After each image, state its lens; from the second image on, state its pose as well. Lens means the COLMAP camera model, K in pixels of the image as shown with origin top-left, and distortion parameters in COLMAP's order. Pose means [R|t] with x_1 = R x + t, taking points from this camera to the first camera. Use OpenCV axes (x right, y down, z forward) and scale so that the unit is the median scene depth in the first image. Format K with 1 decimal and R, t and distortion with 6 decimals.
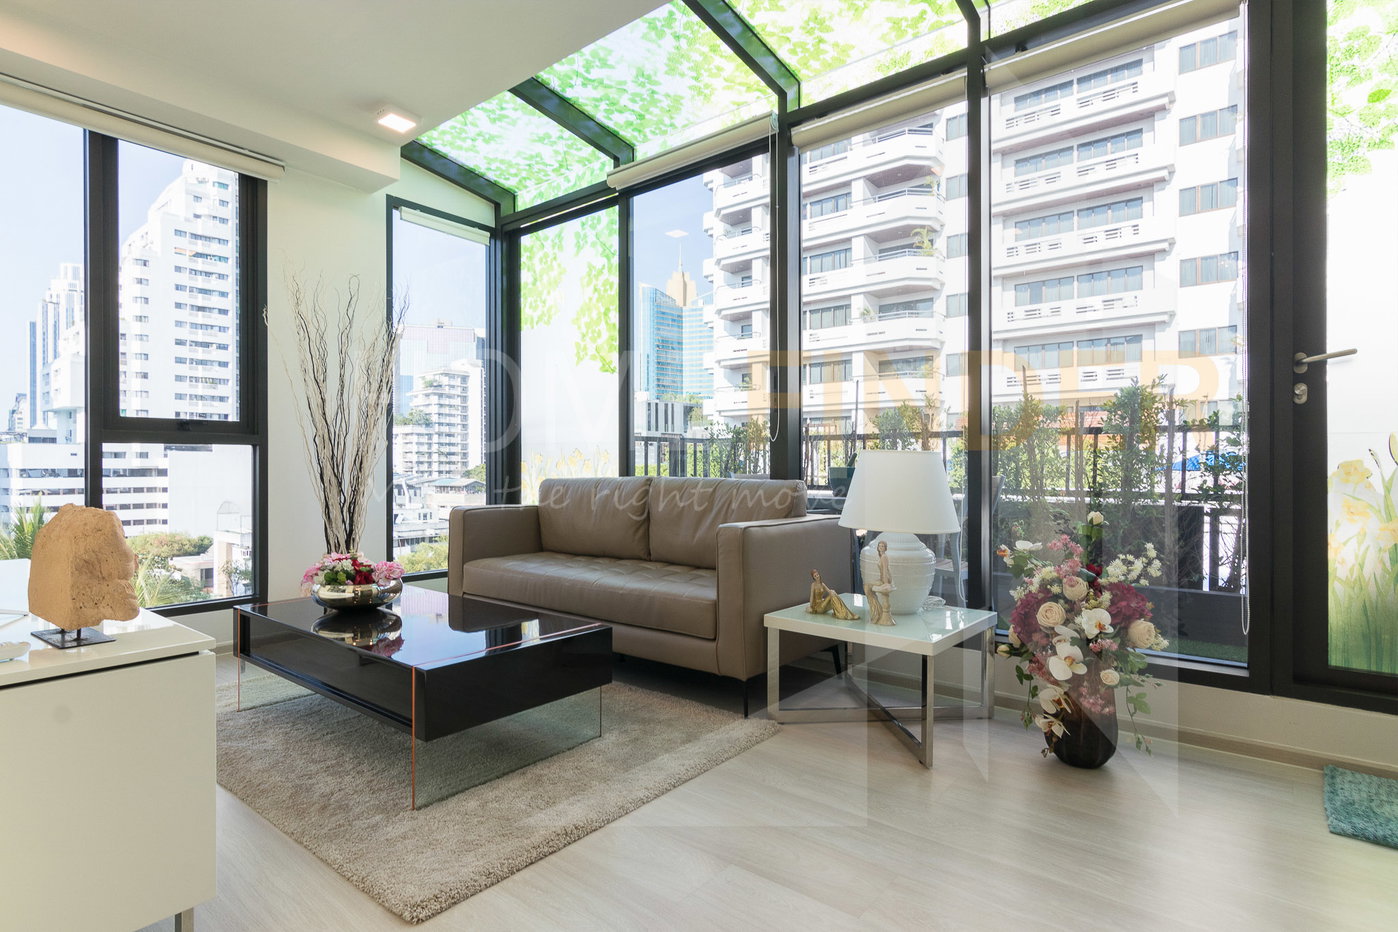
lens RADIAL K [[708.2, 0, 675.7], [0, 708.2, 464.1], [0, 0, 1]] dist [0.000155, 0.001249]
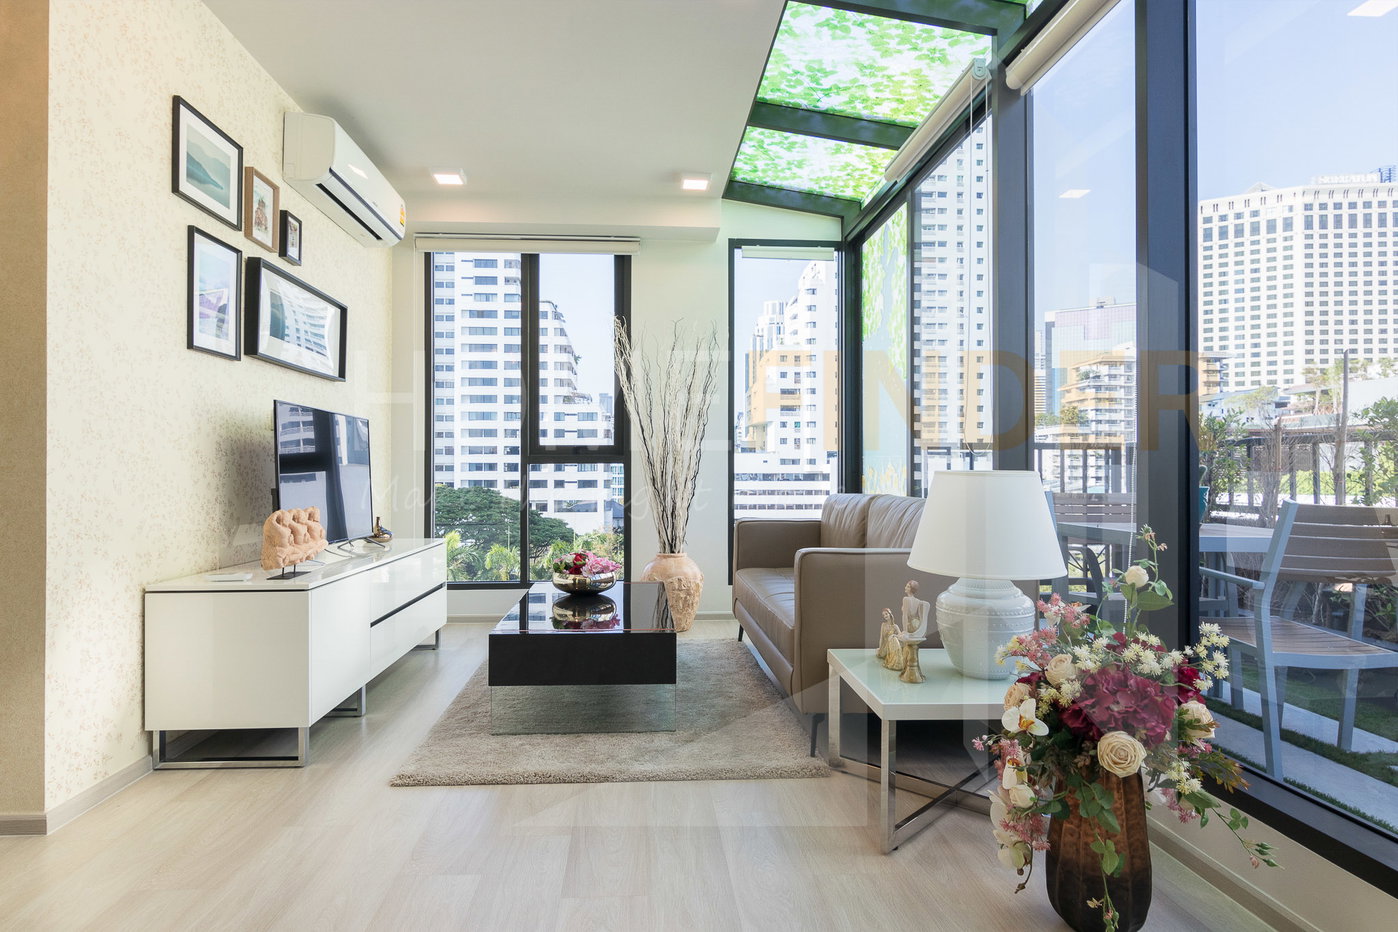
lens RADIAL K [[786.7, 0, 699.0], [0, 786.7, 466.0], [0, 0, 1]] dist [-0.000502, -0.000765]
pose [[0.686087, -0.004293, -0.727506, 0.412791], [0.001987, 0.999990, -0.004028, -0.012526], [0.727516, 0.001318, 0.686089, 0.094310]]
